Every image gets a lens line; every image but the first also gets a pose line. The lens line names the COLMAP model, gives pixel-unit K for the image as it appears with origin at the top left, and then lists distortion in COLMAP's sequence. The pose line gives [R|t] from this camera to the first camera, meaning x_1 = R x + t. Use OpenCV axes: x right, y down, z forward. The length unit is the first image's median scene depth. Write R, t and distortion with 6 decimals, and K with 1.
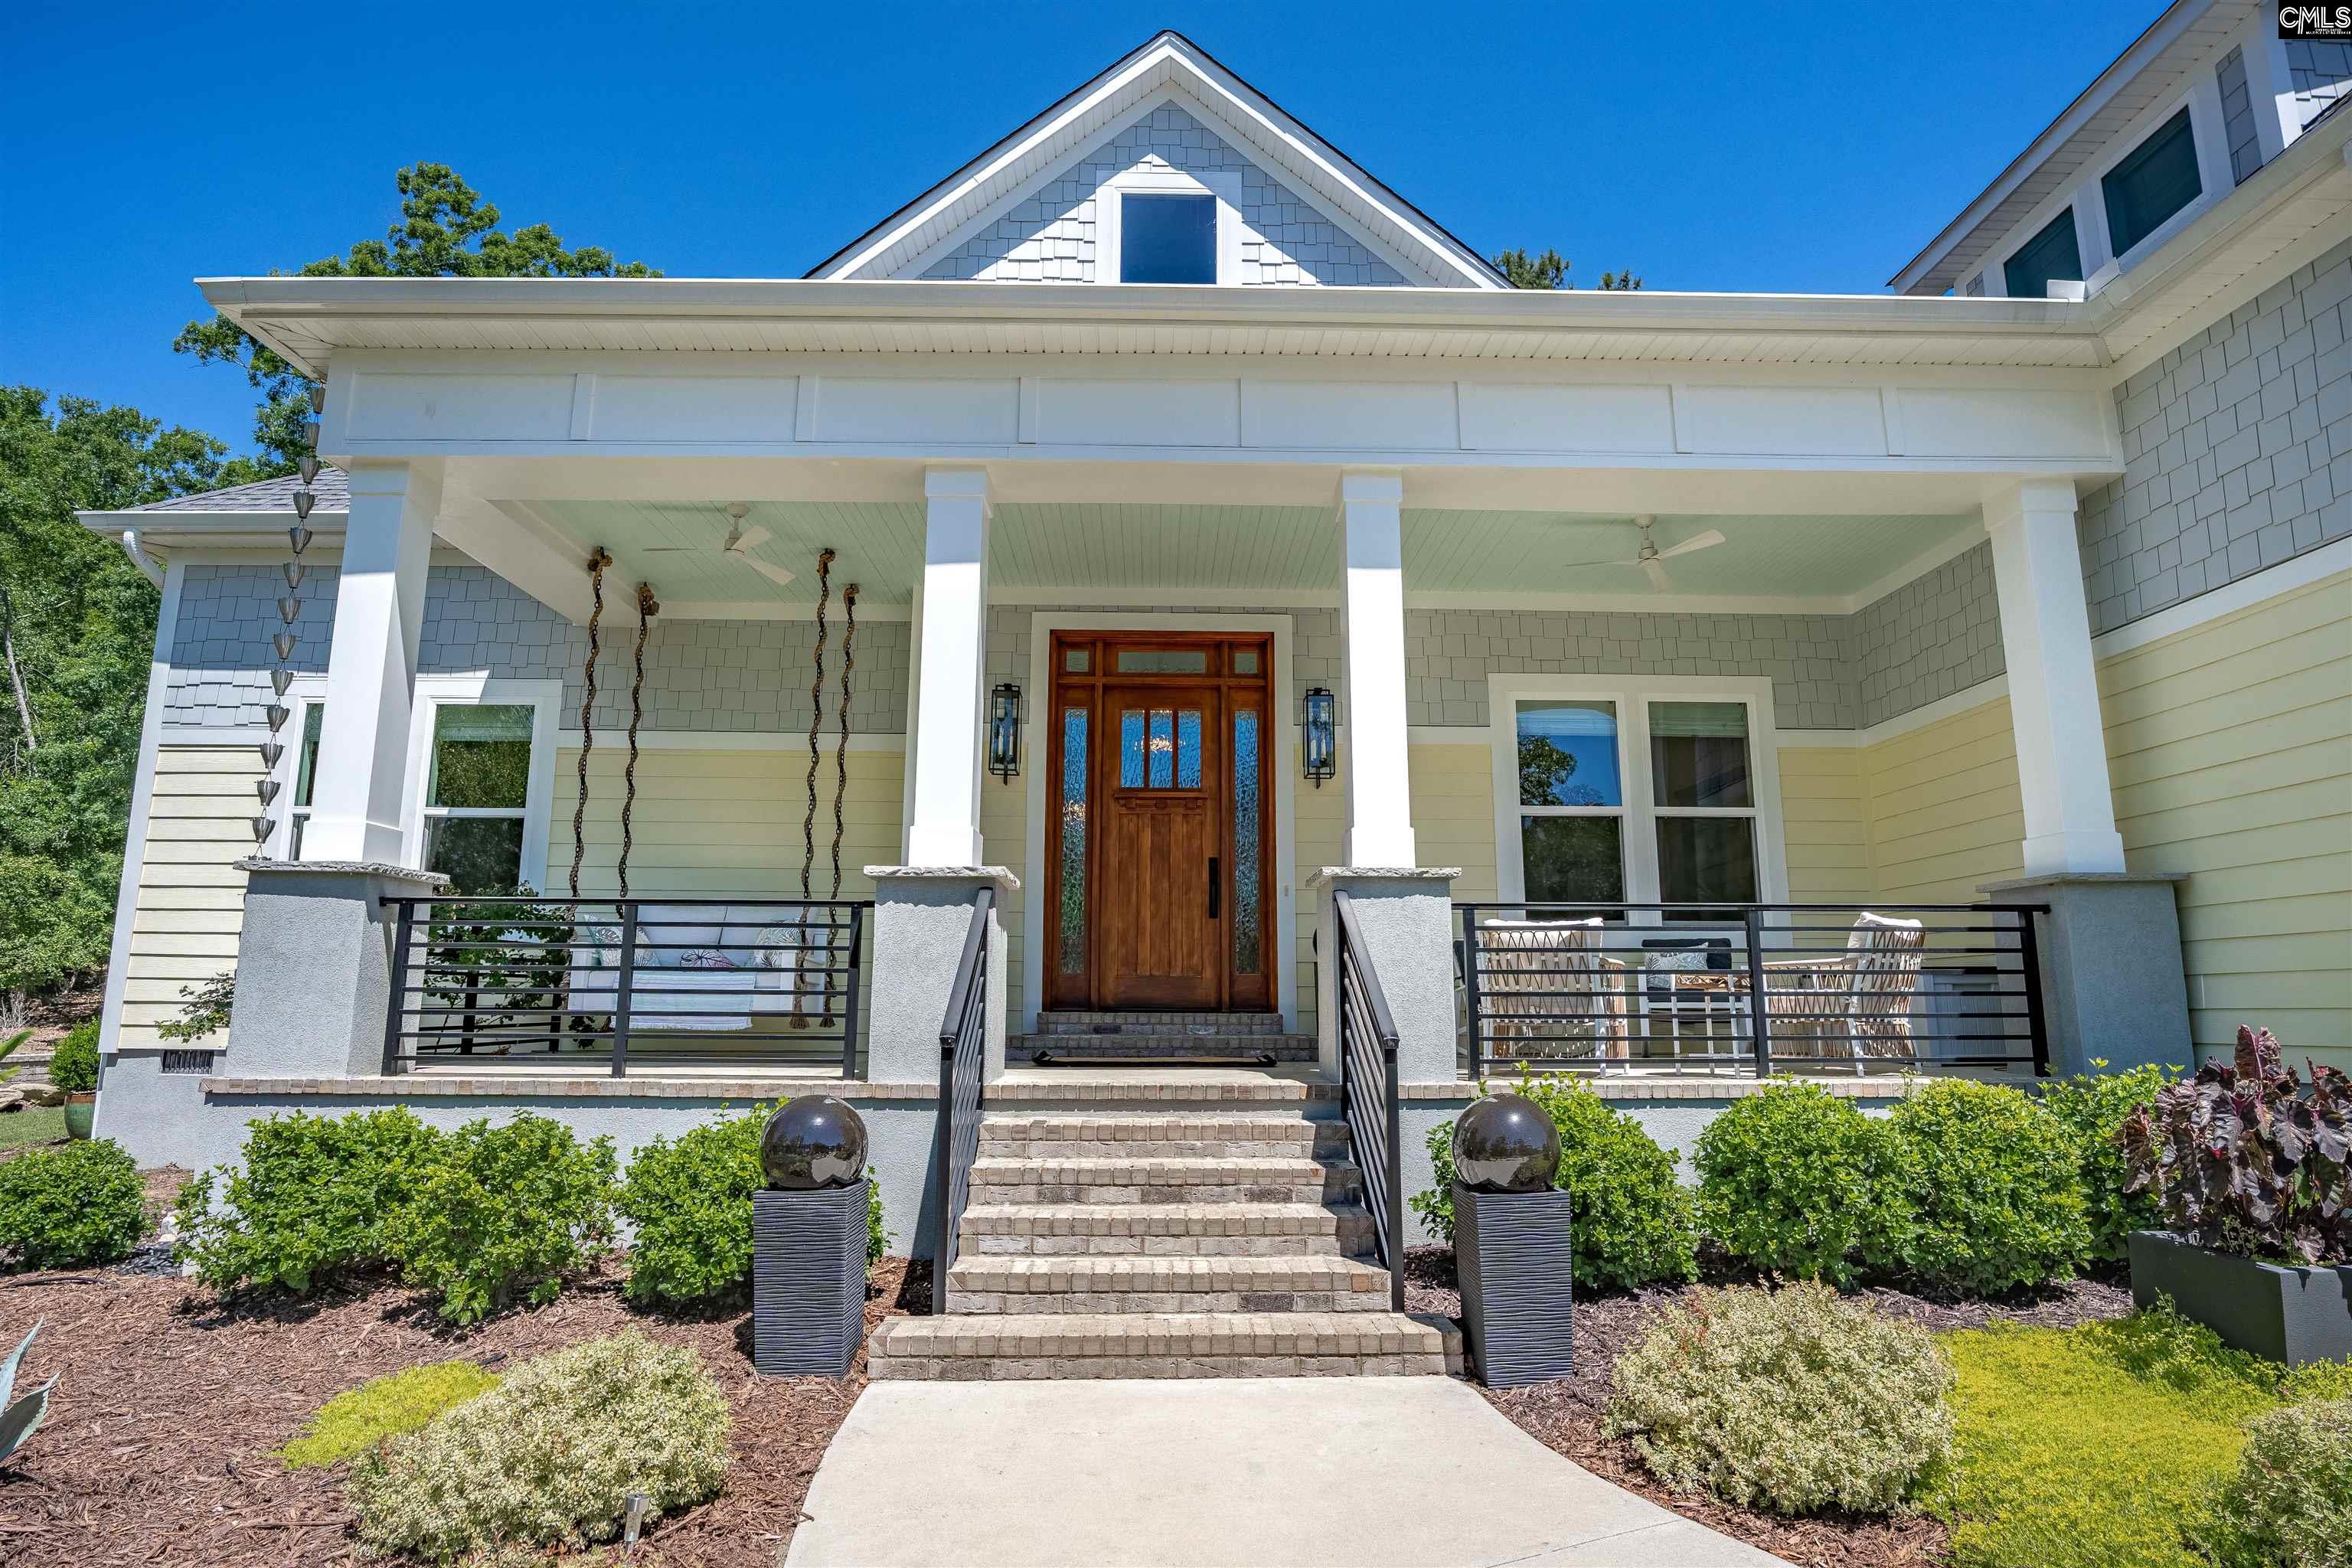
lens RADIAL K [[1106.8, 0, 1183.1], [0, 1106.8, 805.2], [0, 0, 1]] dist [-0.028744, 0.006638]
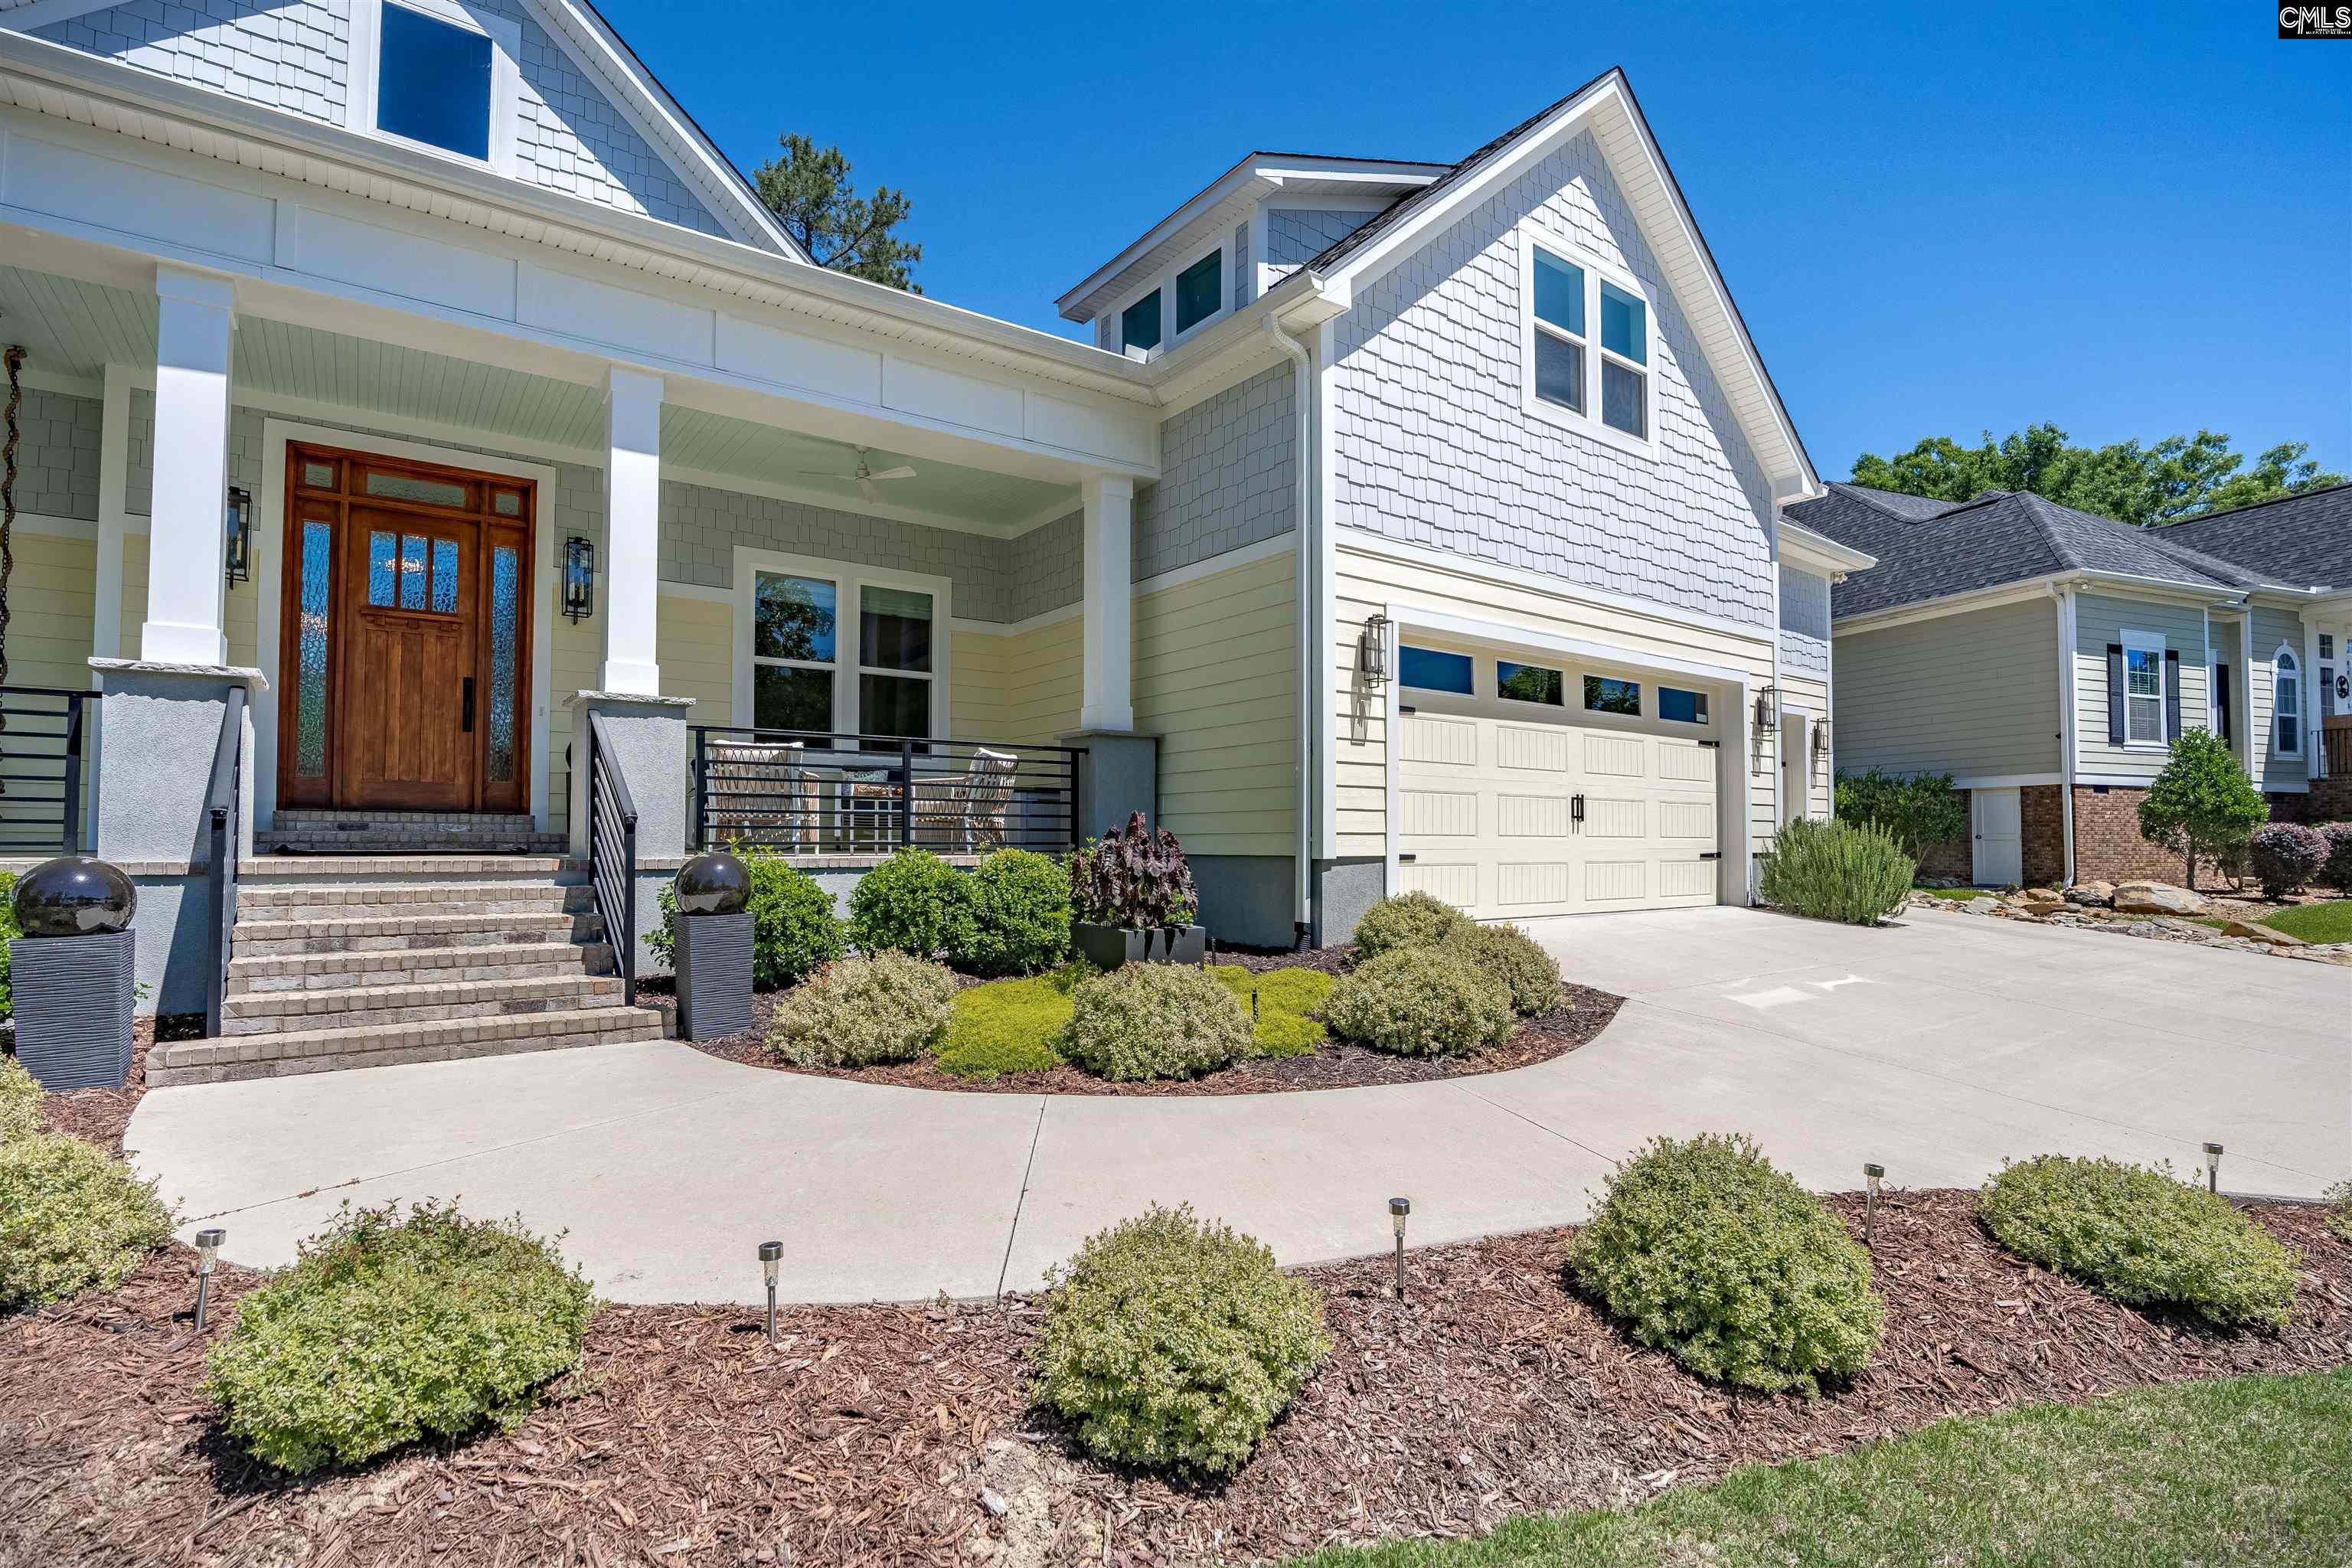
lens RADIAL K [[1106.8, 0, 1183.1], [0, 1106.8, 805.2], [0, 0, 1]] dist [-0.028744, 0.006638]
pose [[0.803674, 0.013406, 0.594919, -0.057798], [-0.091964, 0.990533, 0.101913, -0.004531], [-0.587921, -0.136616, 0.797298, -0.385904]]
